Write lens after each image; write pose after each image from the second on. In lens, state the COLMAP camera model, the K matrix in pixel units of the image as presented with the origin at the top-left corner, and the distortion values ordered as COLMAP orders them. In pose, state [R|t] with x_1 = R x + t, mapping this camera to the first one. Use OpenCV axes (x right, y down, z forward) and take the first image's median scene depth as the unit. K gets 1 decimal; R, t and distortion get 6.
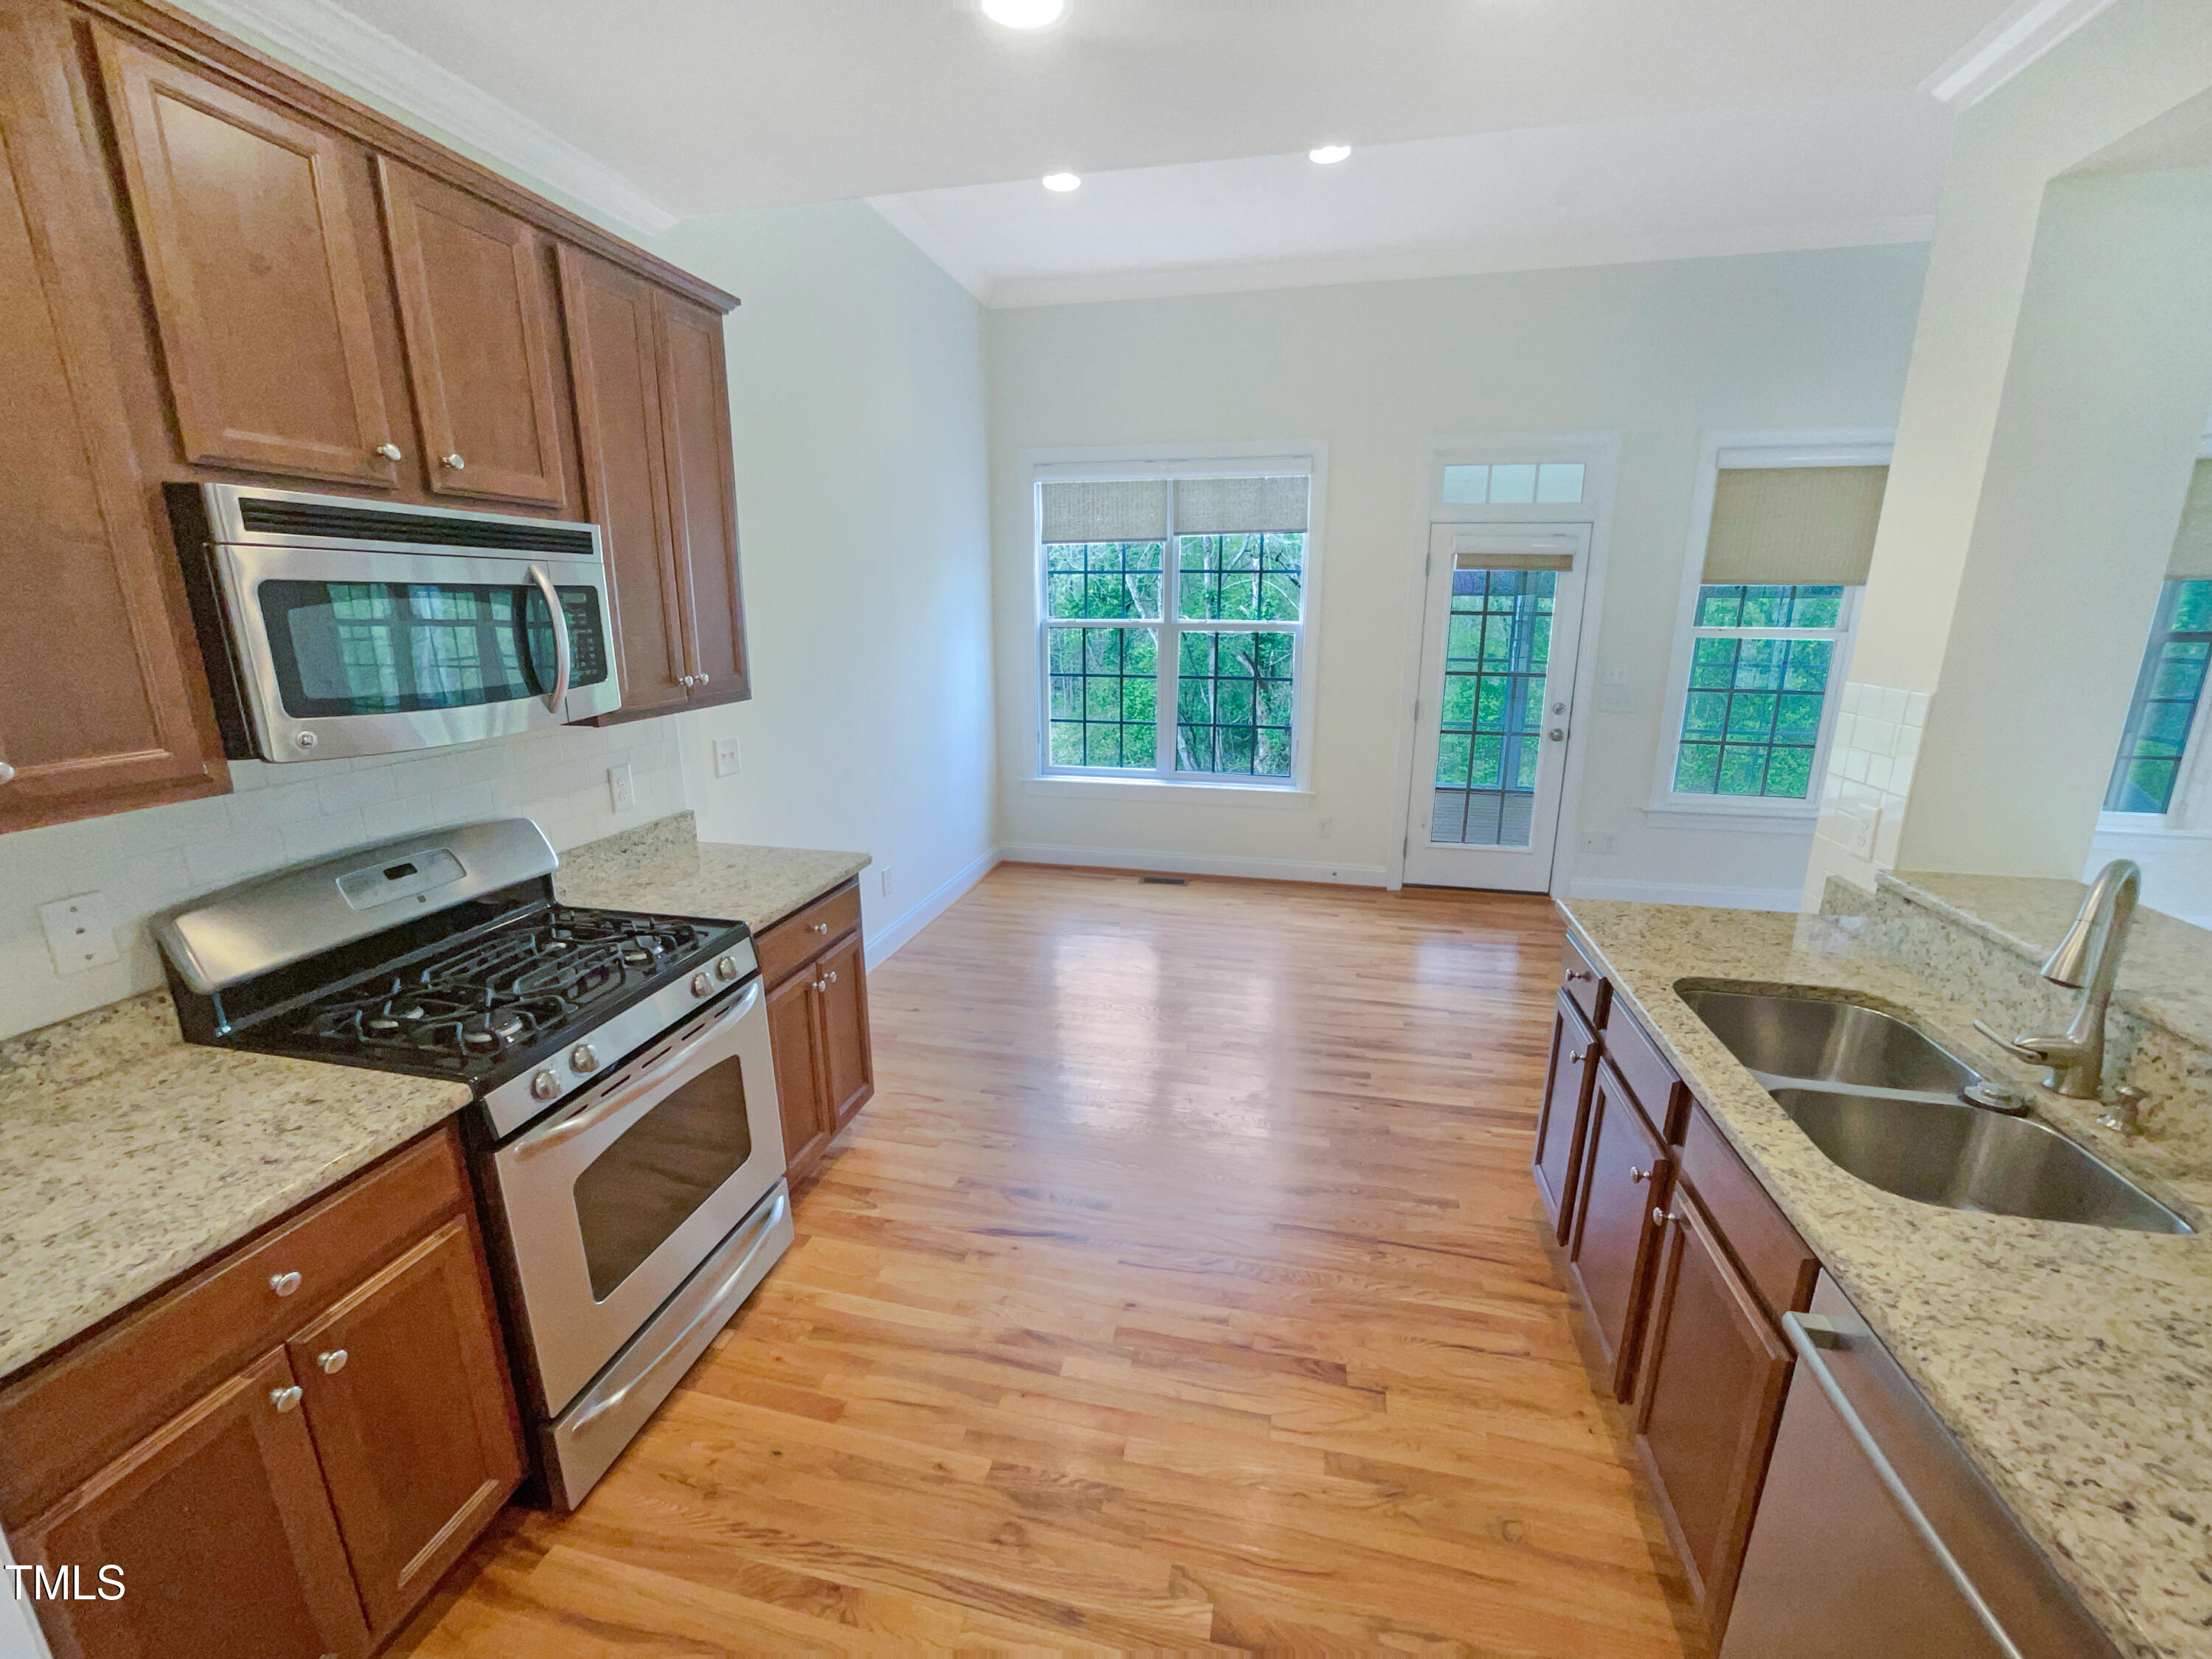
lens RADIAL K [[911.2, 0, 1106.2], [0, 911.2, 833.4], [0, 0, 1]] dist [-0.010723, 0.000825]
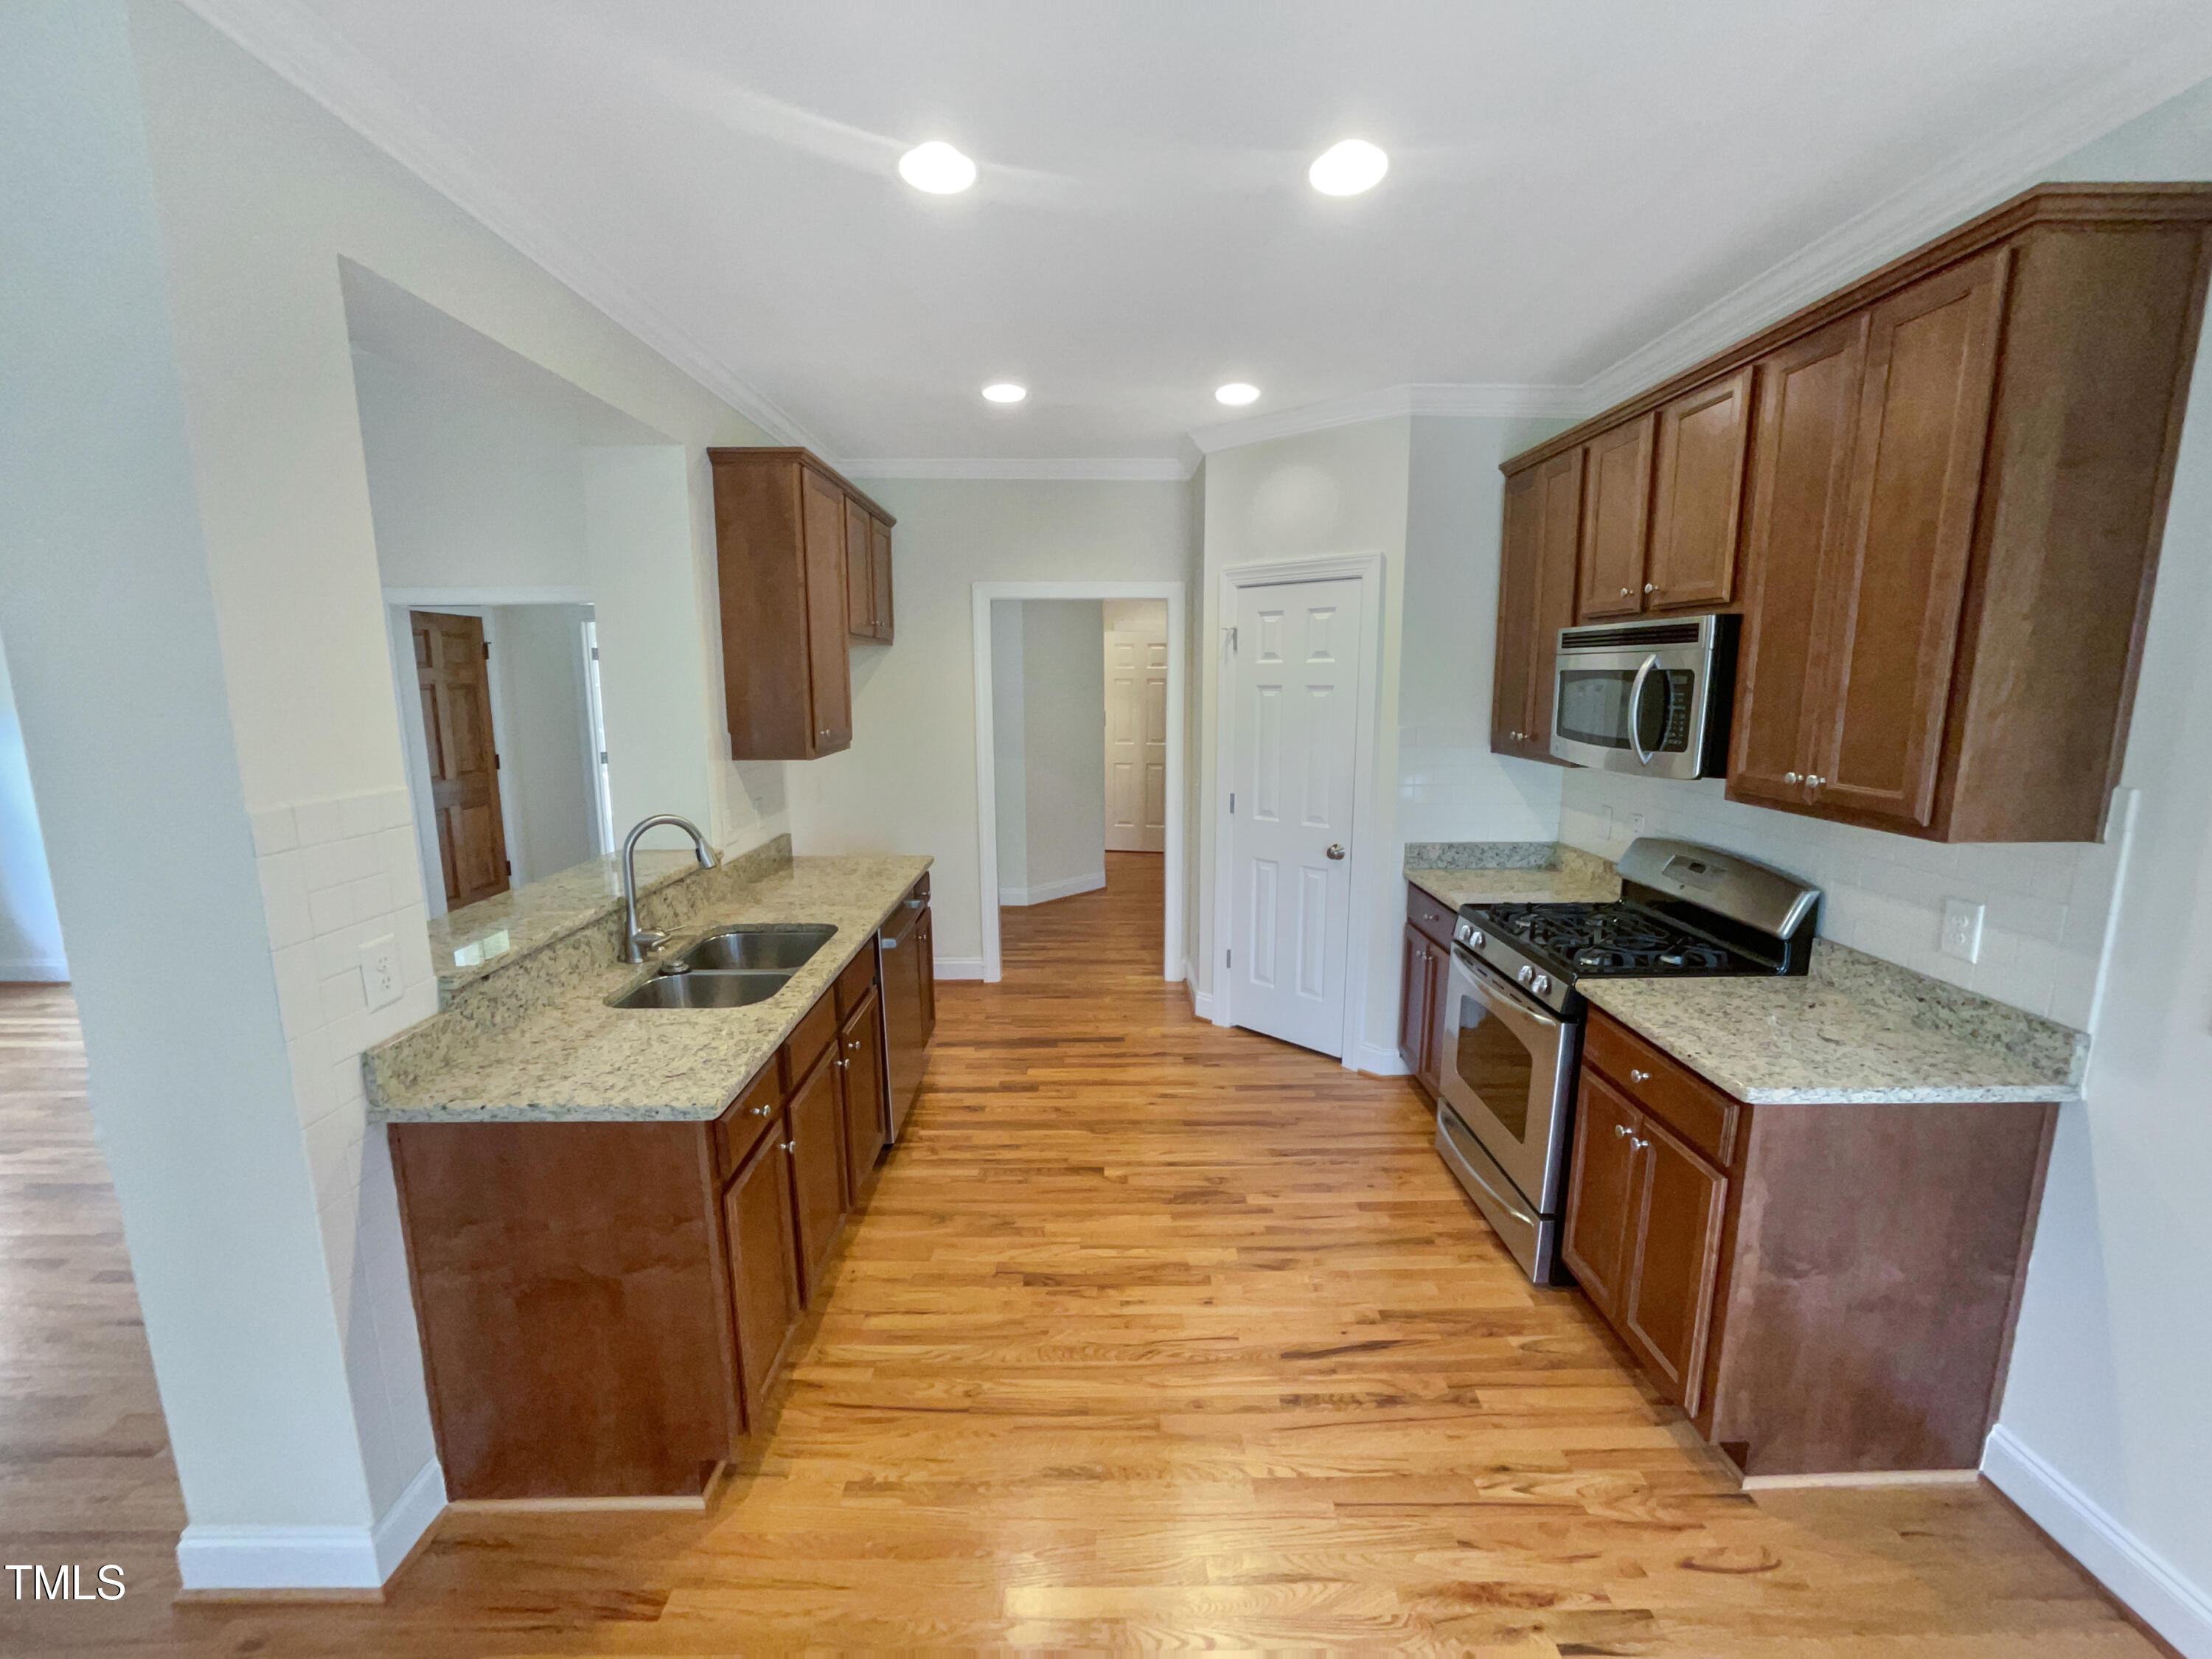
lens RADIAL K [[911.2, 0, 1099.6], [0, 911.2, 826.3], [0, 0, 1]] dist [-0.010723, 0.000825]
pose [[-0.973796, 0.039758, -0.223922, 0.443025], [-0.053620, 0.916706, 0.395948, -0.523042], [0.221012, 0.397579, -0.890553, 2.004504]]
